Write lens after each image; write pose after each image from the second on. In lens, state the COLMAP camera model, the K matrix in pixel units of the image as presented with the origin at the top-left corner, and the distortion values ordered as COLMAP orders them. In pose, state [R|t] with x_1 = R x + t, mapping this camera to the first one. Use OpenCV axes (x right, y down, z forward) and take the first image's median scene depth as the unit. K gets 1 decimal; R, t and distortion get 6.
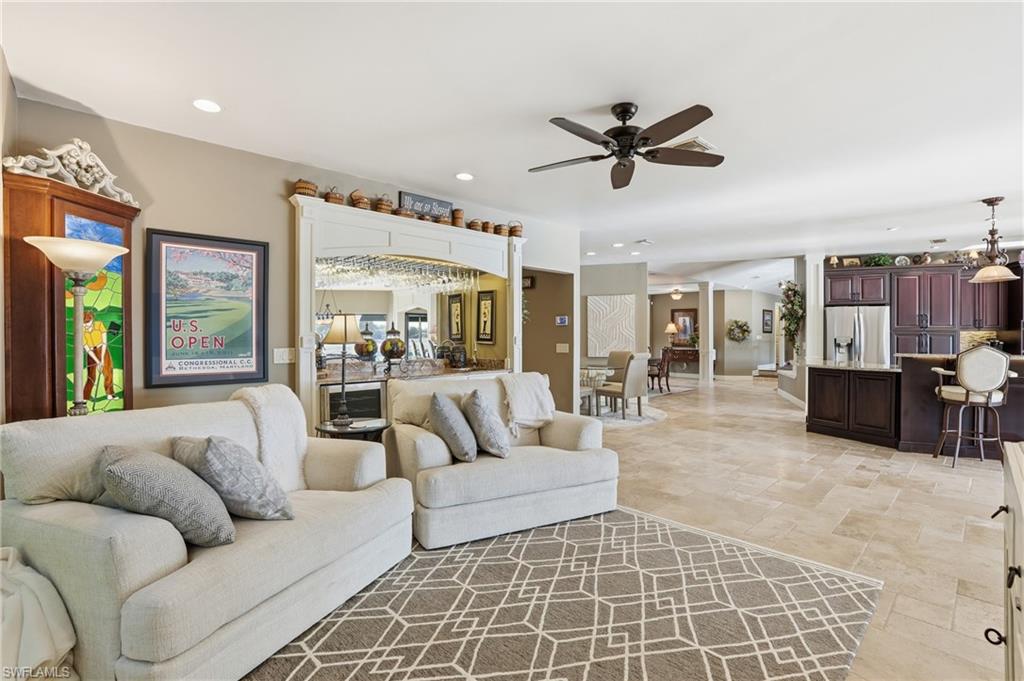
lens RADIAL K [[474.9, 0, 511.6], [0, 474.9, 338.3], [0, 0, 1]] dist [-0.057092, 0.018803]
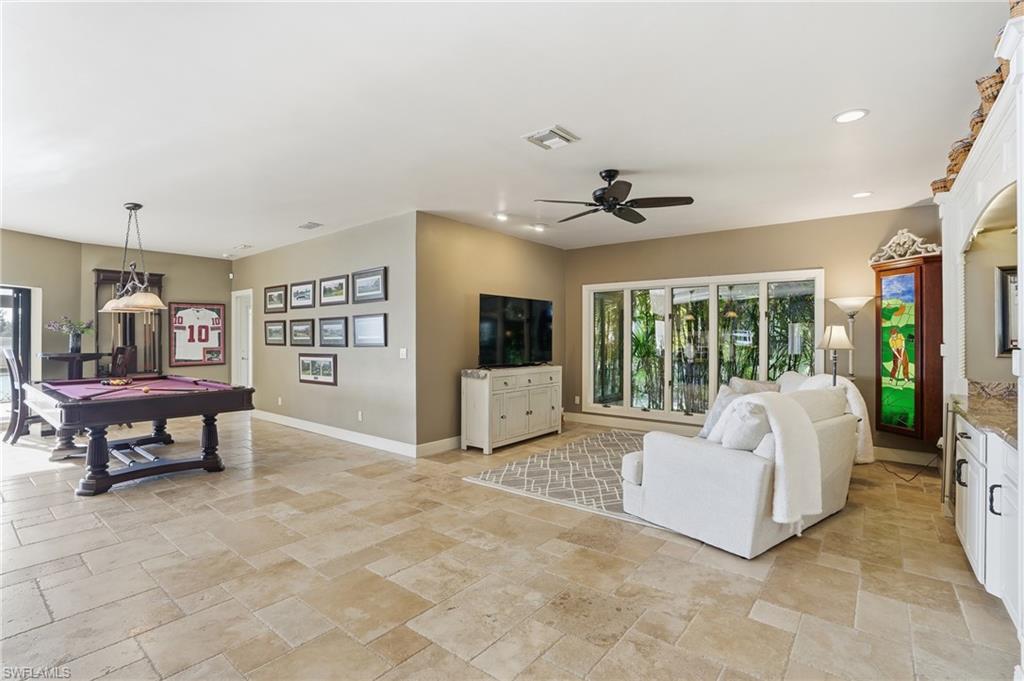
lens RADIAL K [[474.7, 0, 512.8], [0, 474.7, 340.8], [0, 0, 1]] dist [-0.072573, 0.029435]
pose [[-0.989961, -0.001656, -0.141331, 0.273584], [-0.003043, 0.999949, 0.009596, -0.008213], [0.141308, 0.009930, -0.989916, 0.891828]]
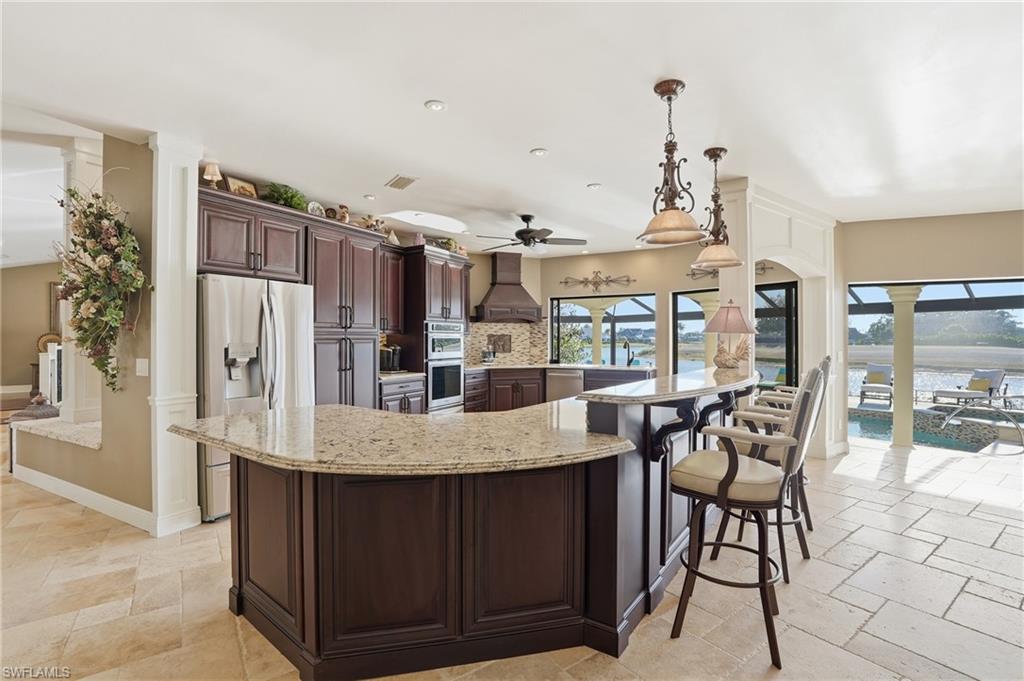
lens RADIAL K [[474.9, 0, 511.6], [0, 474.9, 338.3], [0, 0, 1]] dist [-0.057092, 0.018803]
pose [[0.132483, 0.001793, 0.991184, 0.308665], [0.002500, 0.999995, -0.002143, -0.007107], [-0.991182, 0.002762, 0.132478, 0.693115]]
